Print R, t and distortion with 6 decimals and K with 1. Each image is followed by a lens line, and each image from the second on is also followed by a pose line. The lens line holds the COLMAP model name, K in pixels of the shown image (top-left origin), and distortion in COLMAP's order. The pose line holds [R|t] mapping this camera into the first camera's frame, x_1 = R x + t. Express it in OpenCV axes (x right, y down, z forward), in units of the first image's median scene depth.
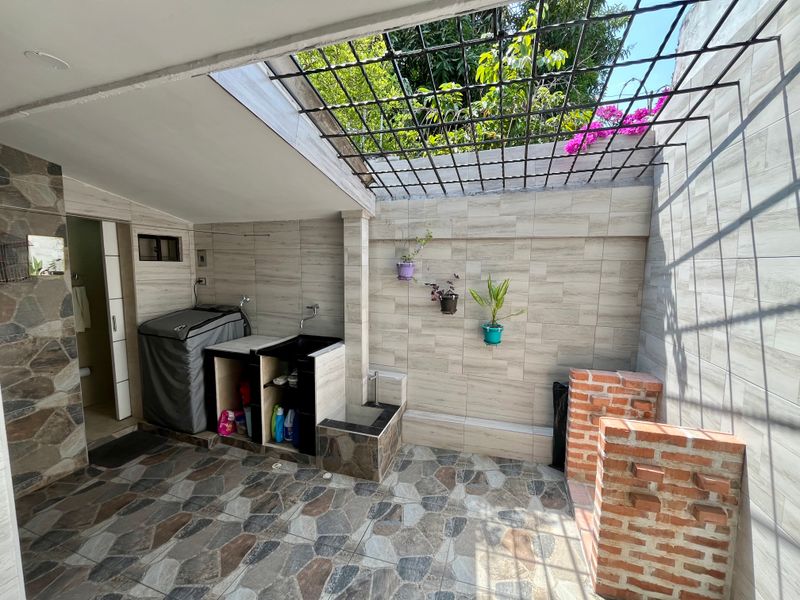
lens RADIAL K [[322.8, 0, 402.9], [0, 322.8, 299.0], [0, 0, 1]] dist [-0.000599, -0.000518]
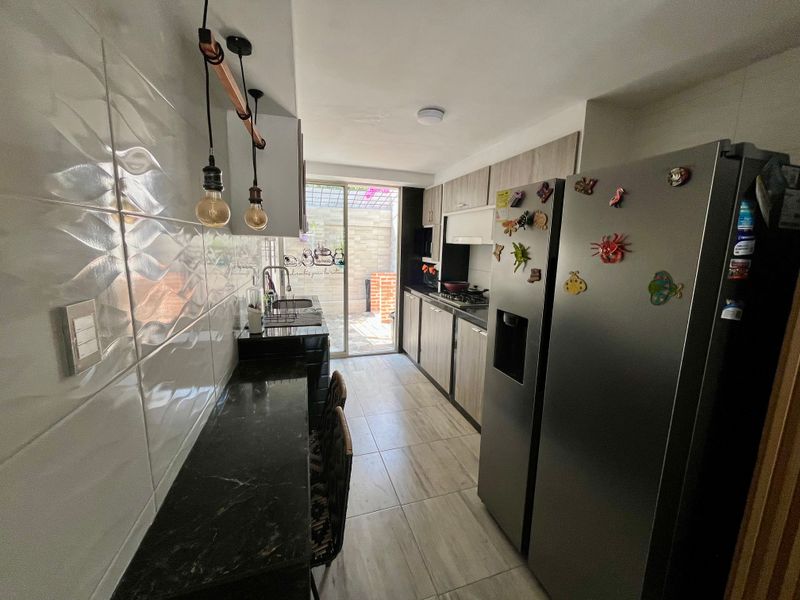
lens RADIAL K [[322.8, 0, 402.9], [0, 322.8, 299.0], [0, 0, 1]] dist [-0.000599, -0.000518]
pose [[0.811126, -0.088195, 0.578183, -0.882335], [0.044430, 0.995000, 0.089445, 0.191335], [-0.583181, -0.046862, 0.810989, -1.428455]]
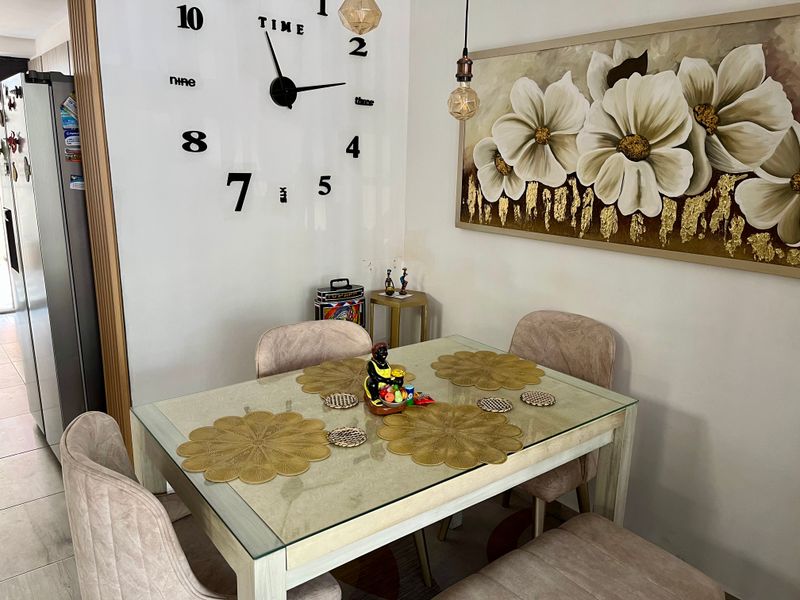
lens RADIAL K [[602.4, 0, 400.1], [0, 602.4, 303.3], [0, 0, 1]] dist [0.081653, -0.111289]
pose [[0.543587, -0.196954, 0.815918, -0.959007], [0.069253, 0.979290, 0.190252, 0.292785], [-0.836491, -0.046914, 0.545969, -2.375985]]
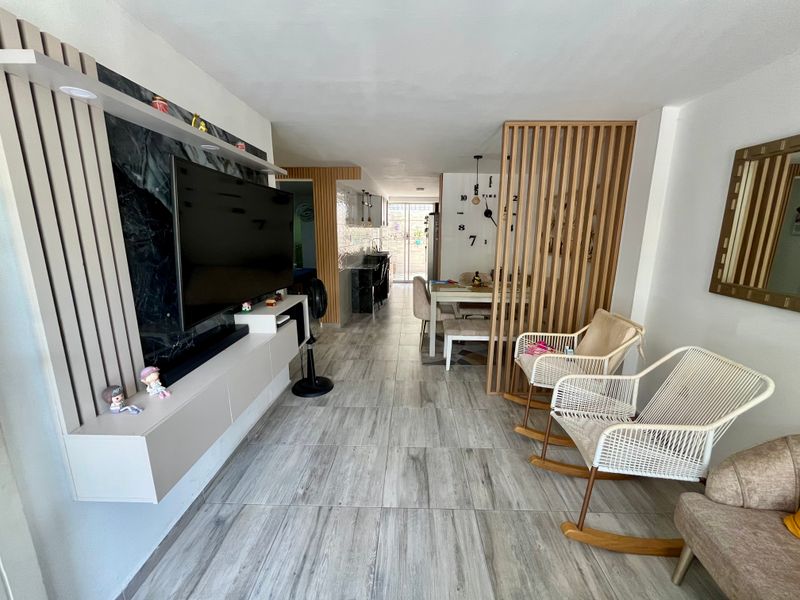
lens RADIAL K [[322.8, 0, 402.9], [0, 322.8, 299.0], [0, 0, 1]] dist [-0.000599, -0.000518]
pose [[0.962038, -0.056989, 0.266901, -1.223898], [0.028583, 0.993617, 0.109129, 0.417539], [-0.271416, -0.097357, 0.957525, -3.461971]]
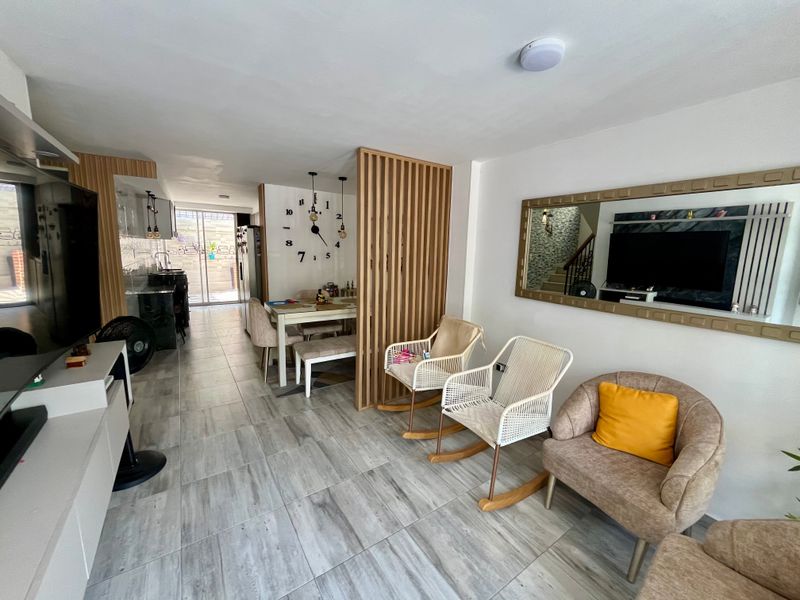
lens RADIAL K [[322.8, 0, 402.9], [0, 322.8, 299.0], [0, 0, 1]] dist [-0.000599, -0.000518]
pose [[0.621381, -0.113874, 0.775189, -1.409182], [0.059144, 0.993376, 0.098517, 0.384283], [-0.781273, -0.015368, 0.624001, -3.307096]]
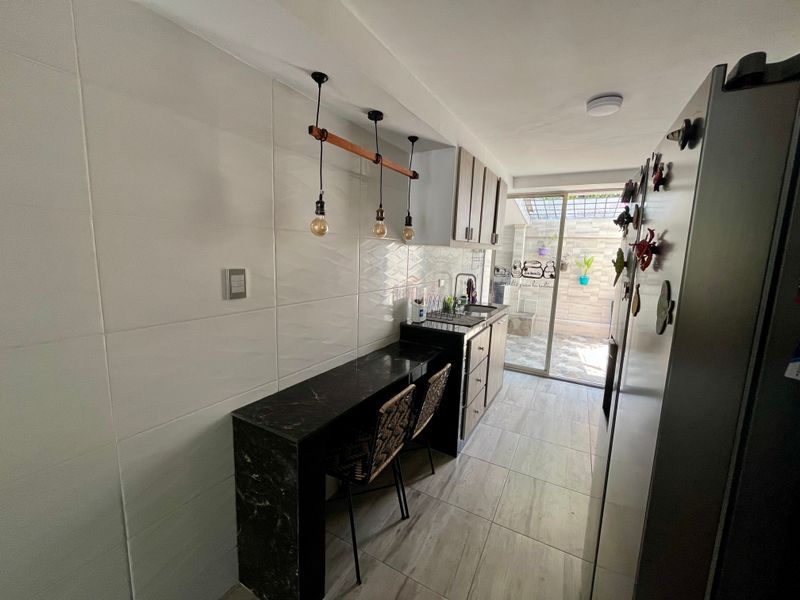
lens RADIAL K [[326.3, 0, 405.9], [0, 326.3, 298.7], [0, 0, 1]] dist [-0.000871, -0.000213]
pose [[0.982749, 0.051783, -0.177548, -0.576221], [-0.045456, 0.998184, 0.039521, 0.218412], [0.179272, -0.030769, 0.983318, -1.579099]]
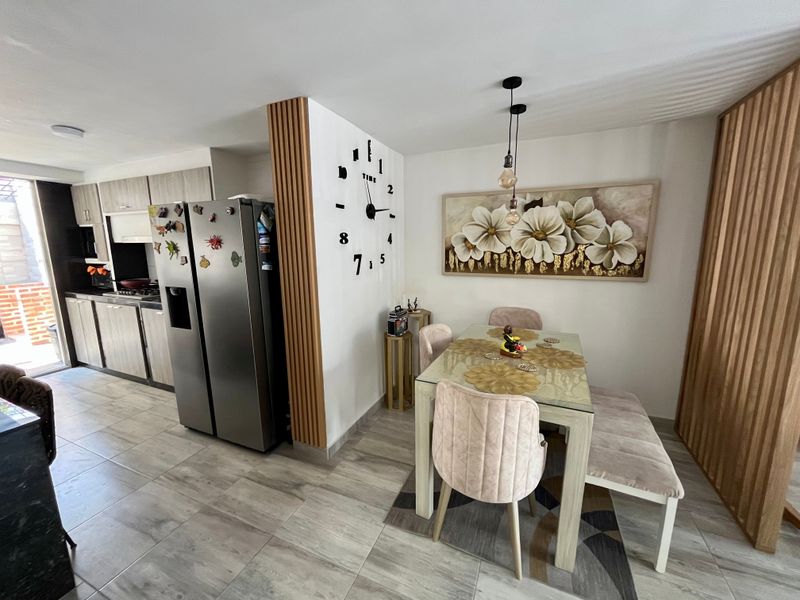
lens RADIAL K [[322.8, 0, 402.9], [0, 322.8, 299.0], [0, 0, 1]] dist [-0.000599, -0.000518]
pose [[0.105780, -0.182491, 0.977501, -1.219922], [0.115751, 0.978593, 0.170169, 0.234501], [-0.987630, 0.095147, 0.124639, -1.825687]]
